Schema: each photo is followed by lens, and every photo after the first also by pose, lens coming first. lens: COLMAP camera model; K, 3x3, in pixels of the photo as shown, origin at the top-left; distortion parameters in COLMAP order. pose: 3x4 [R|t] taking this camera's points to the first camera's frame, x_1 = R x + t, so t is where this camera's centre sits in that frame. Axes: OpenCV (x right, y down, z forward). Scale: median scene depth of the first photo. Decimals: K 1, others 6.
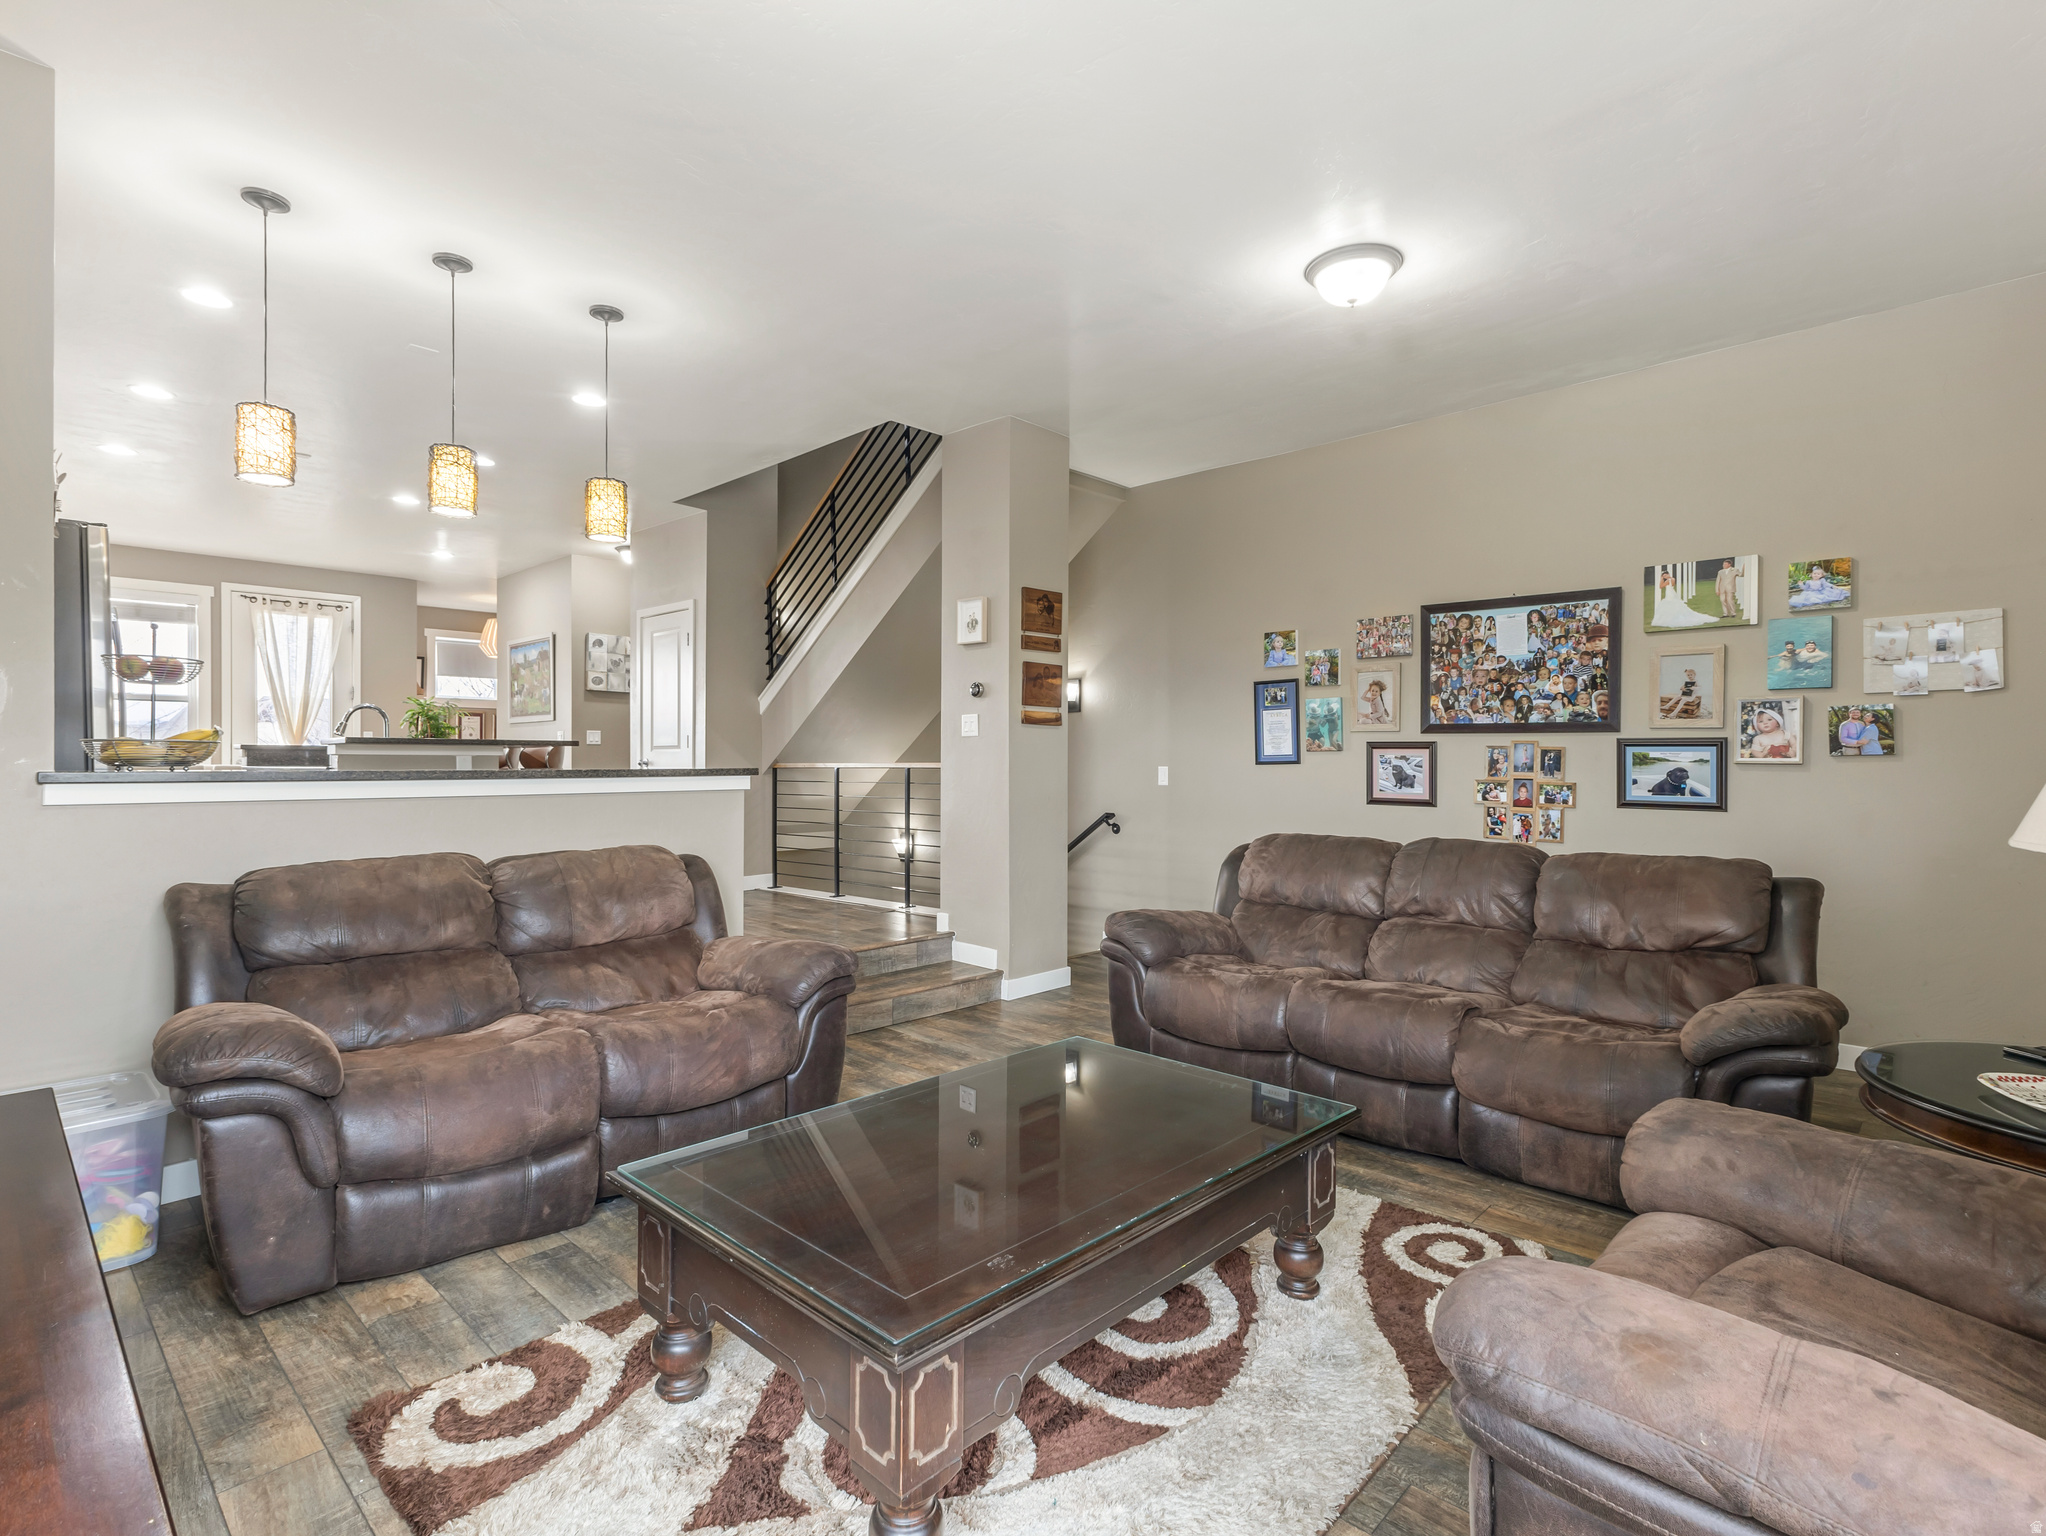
lens RADIAL K [[1012.5, 0, 1023.0], [0, 1012.5, 768.0], [0, 0, 1]] dist [0.001050, 0.000357]
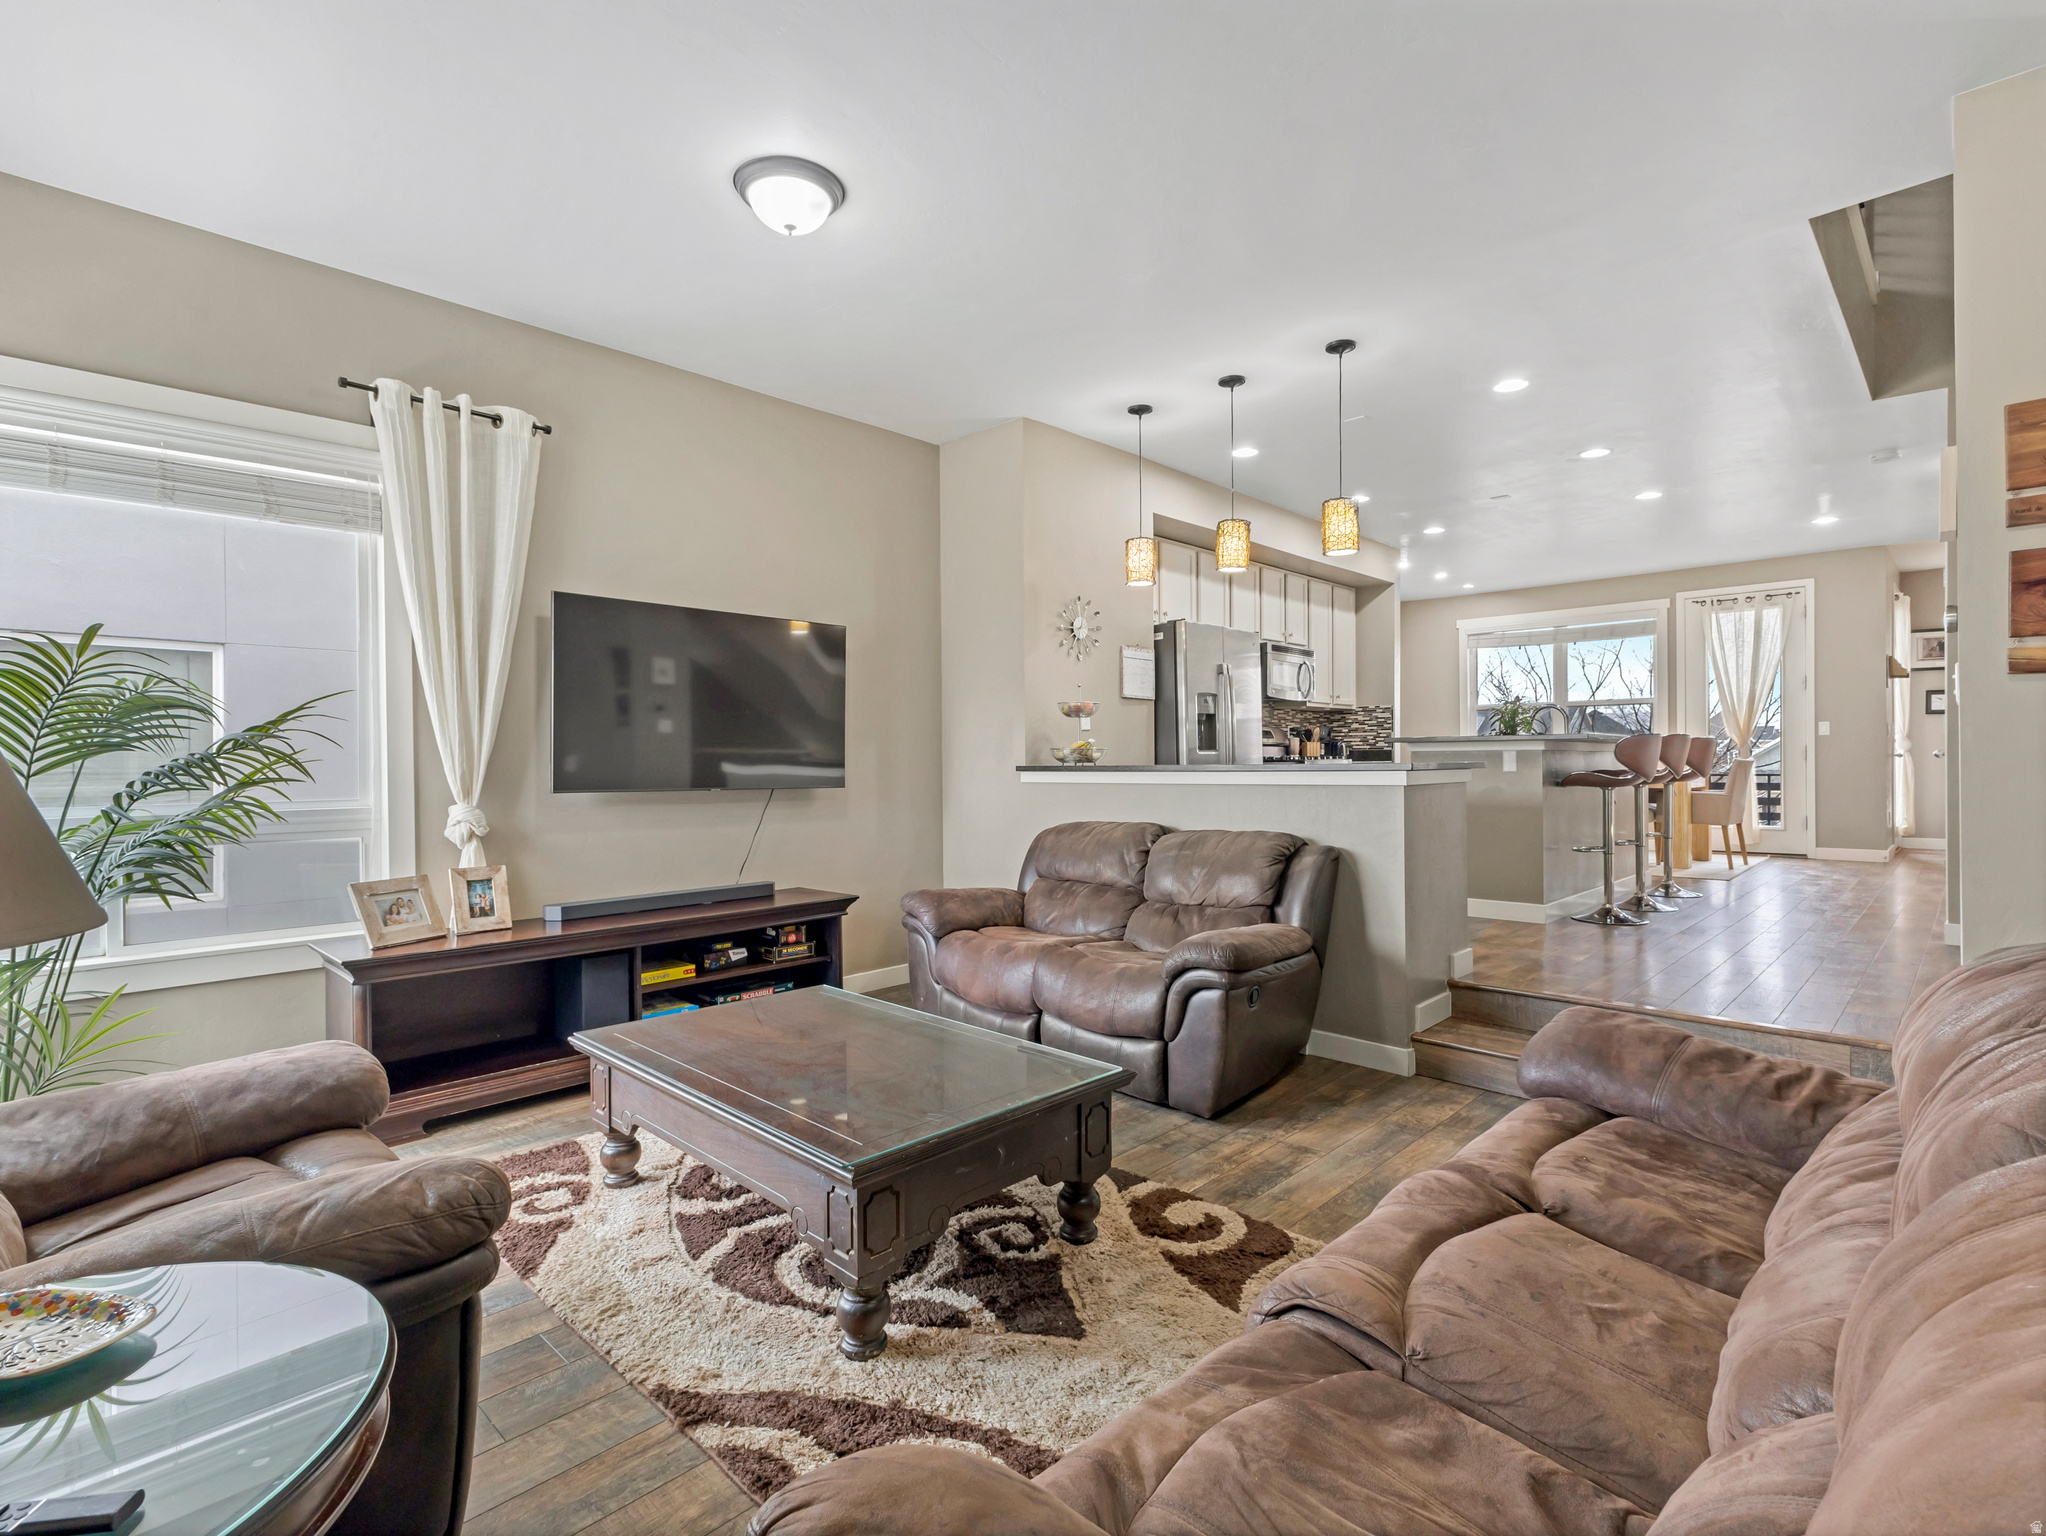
lens RADIAL K [[989.5, 0, 1023.0], [0, 989.5, 768.0], [0, 0, 1]] dist [-0.002001, -0.000148]
pose [[-0.019335, 0.006733, -0.999790, 0.305884], [0.002505, 0.999975, 0.006686, -0.001091], [0.999810, -0.002375, -0.019351, 0.310575]]
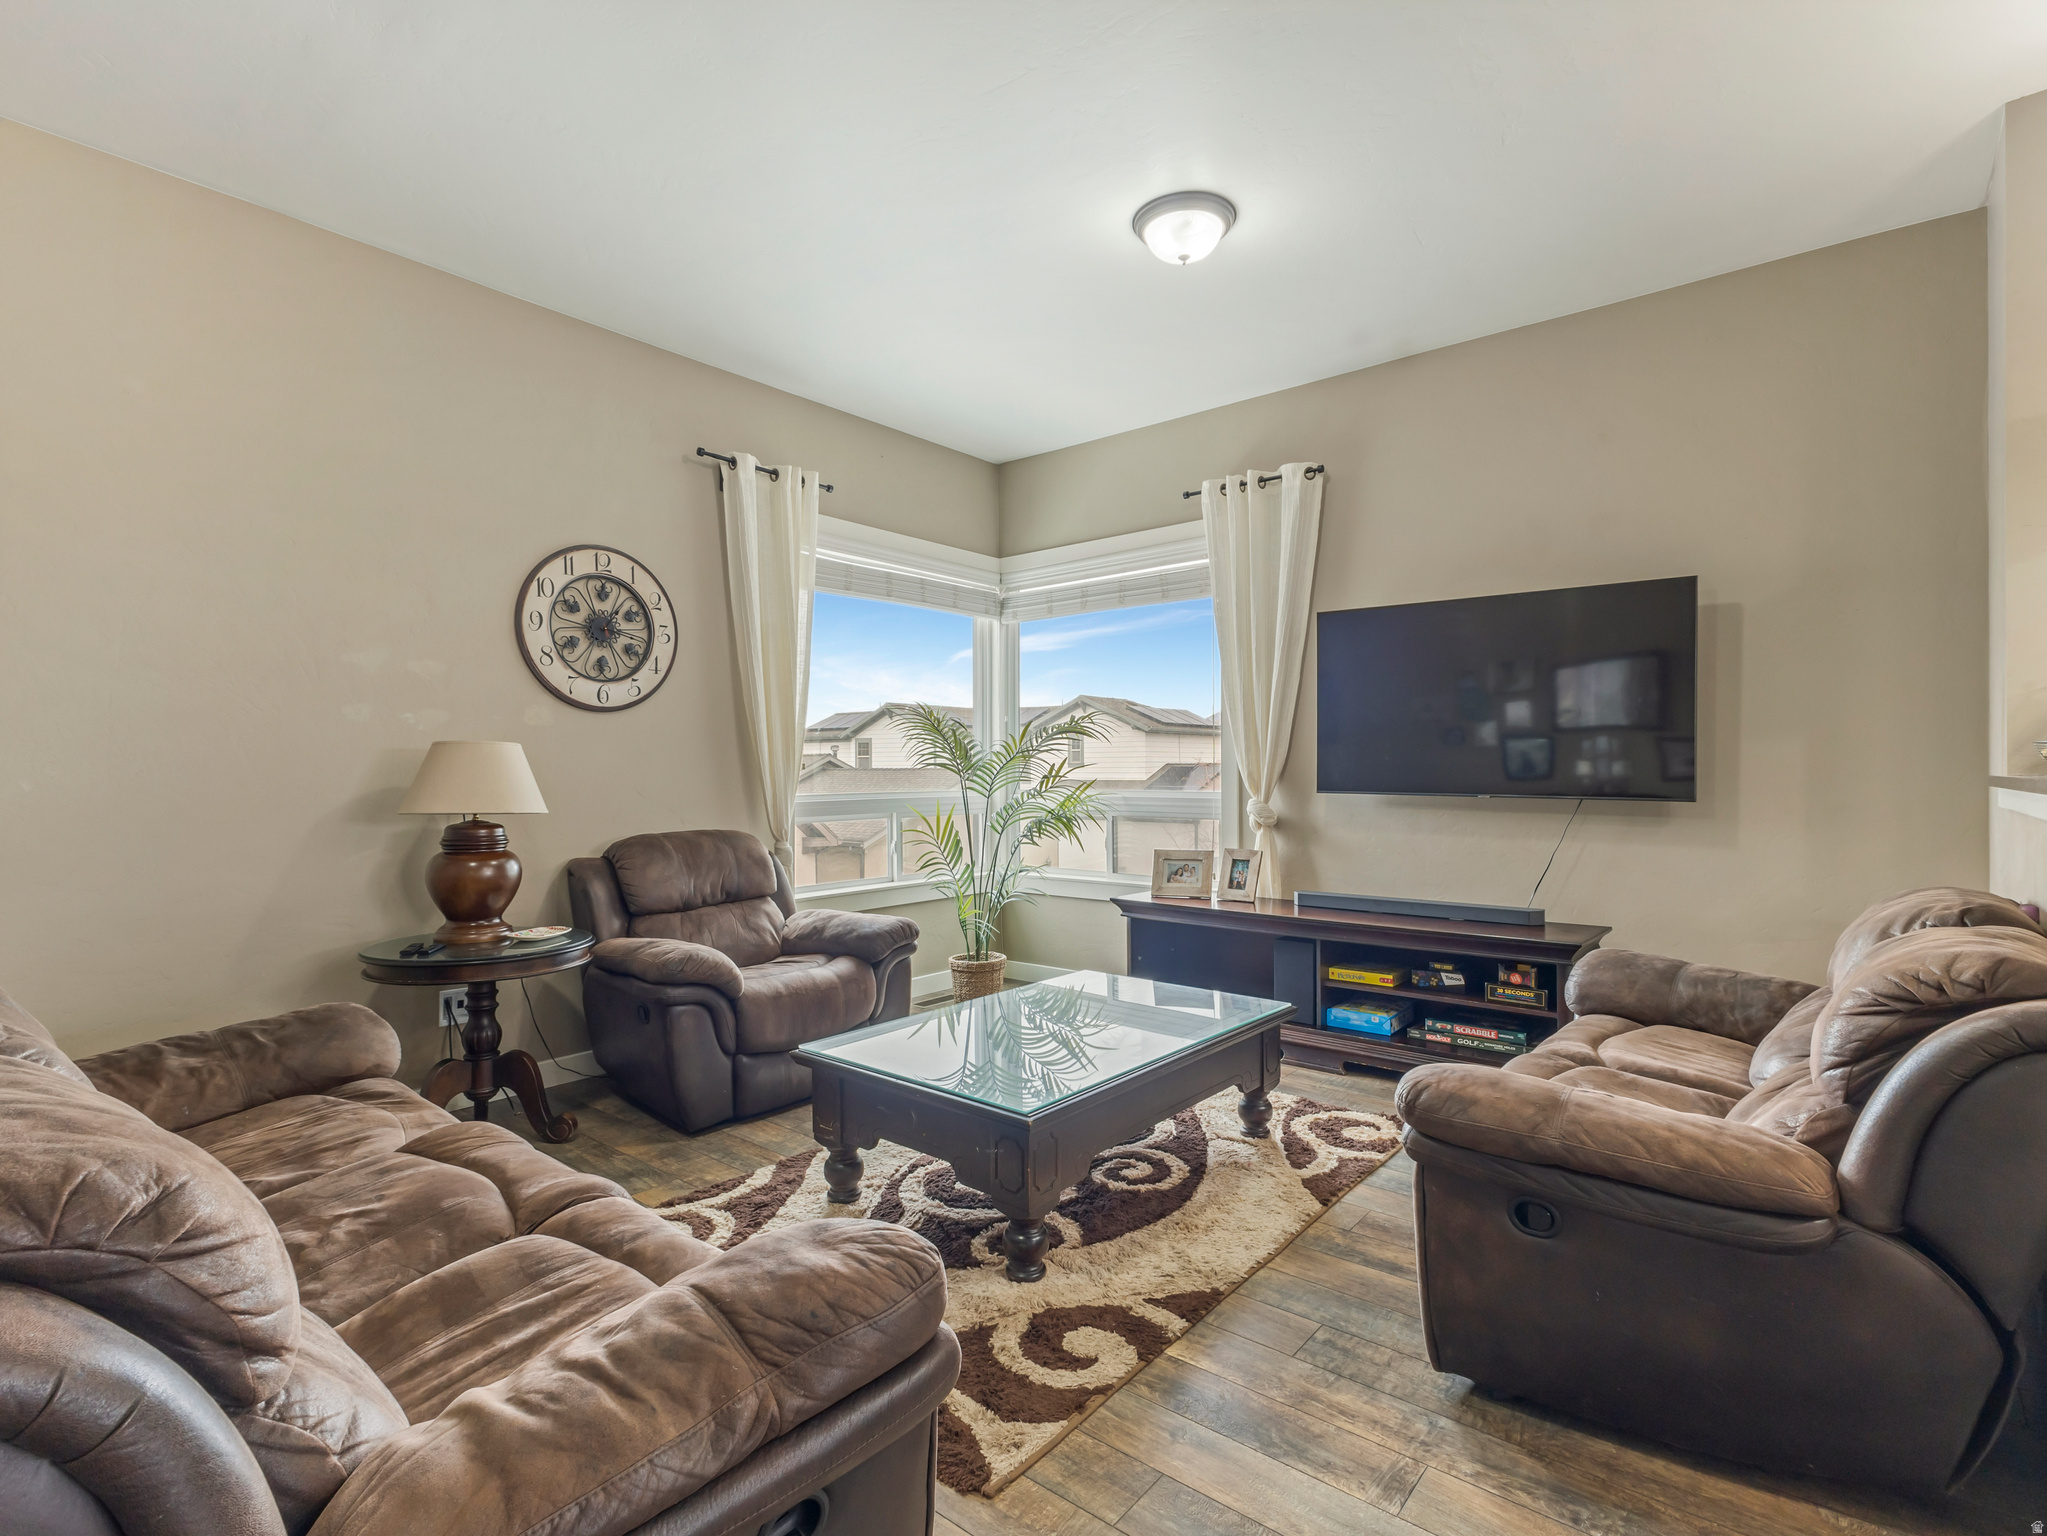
lens RADIAL K [[989.9, 0, 1023.5], [0, 989.9, 768.0], [0, 0, 1]] dist [-0.002001, -0.000148]
pose [[-0.997877, 0.000537, -0.065122, 0.034710], [0.000160, 0.999983, 0.005793, -0.002788], [0.065124, 0.005770, -0.997861, 0.591537]]
